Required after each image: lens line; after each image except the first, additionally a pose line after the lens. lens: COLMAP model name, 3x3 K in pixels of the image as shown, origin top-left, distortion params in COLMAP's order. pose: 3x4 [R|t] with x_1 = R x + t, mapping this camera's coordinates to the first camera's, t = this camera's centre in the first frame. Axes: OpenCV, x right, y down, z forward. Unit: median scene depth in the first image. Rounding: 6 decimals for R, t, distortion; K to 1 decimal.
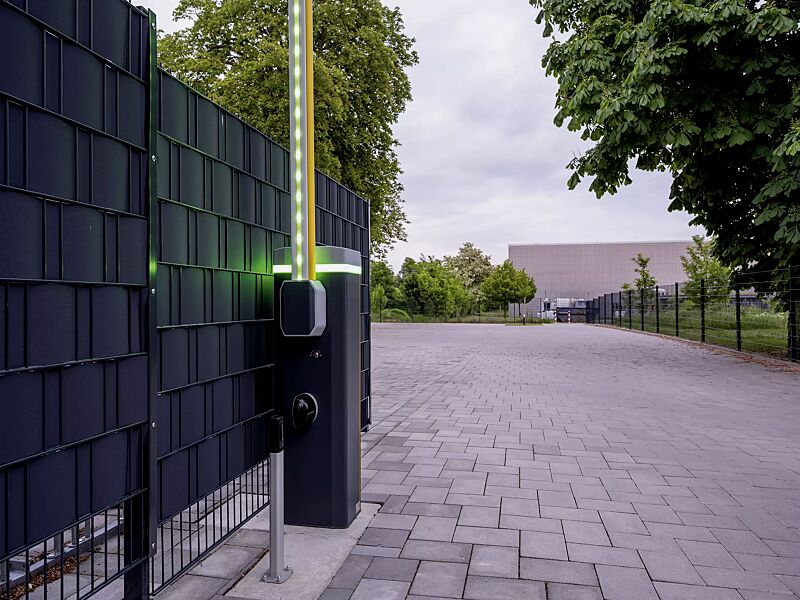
lens RADIAL K [[589.5, 0, 394.9], [0, 589.5, 302.7], [0, 0, 1]] dist [-0.005339, -0.004974]
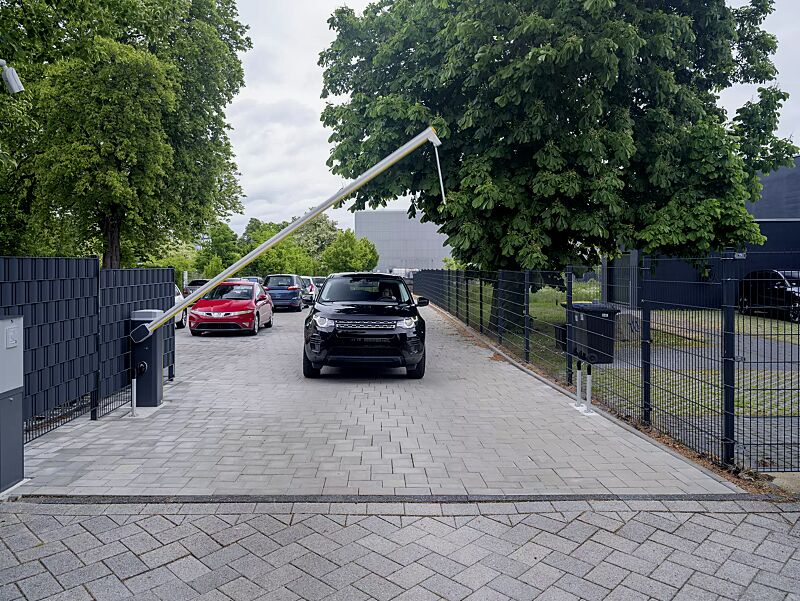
lens RADIAL K [[676.1, 0, 388.2], [0, 676.1, 245.0], [0, 0, 1]] dist [-0.019357, 0.027079]
pose [[0.978599, 0.001434, 0.205774, 0.030819], [0.003179, 0.999751, -0.022085, -0.029917], [-0.205754, 0.022266, 0.978350, -0.220869]]
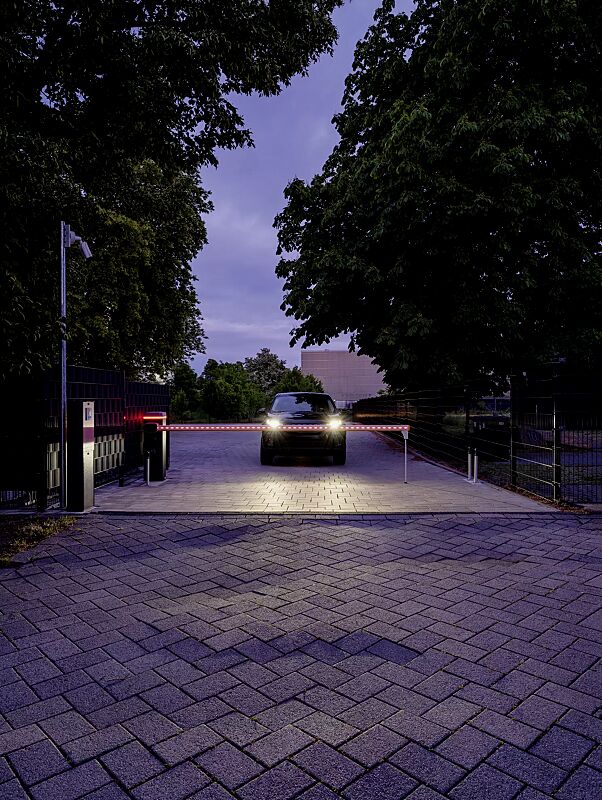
lens RADIAL K [[621.9, 0, 298.9], [0, 621.9, 378.4], [0, 0, 1]] dist [-0.003912, 0.001608]
pose [[0.987980, 0.001832, 0.154573, 0.016115], [0.003368, 0.999437, -0.033373, -0.015725], [-0.154548, 0.033493, 0.987417, -0.293005]]
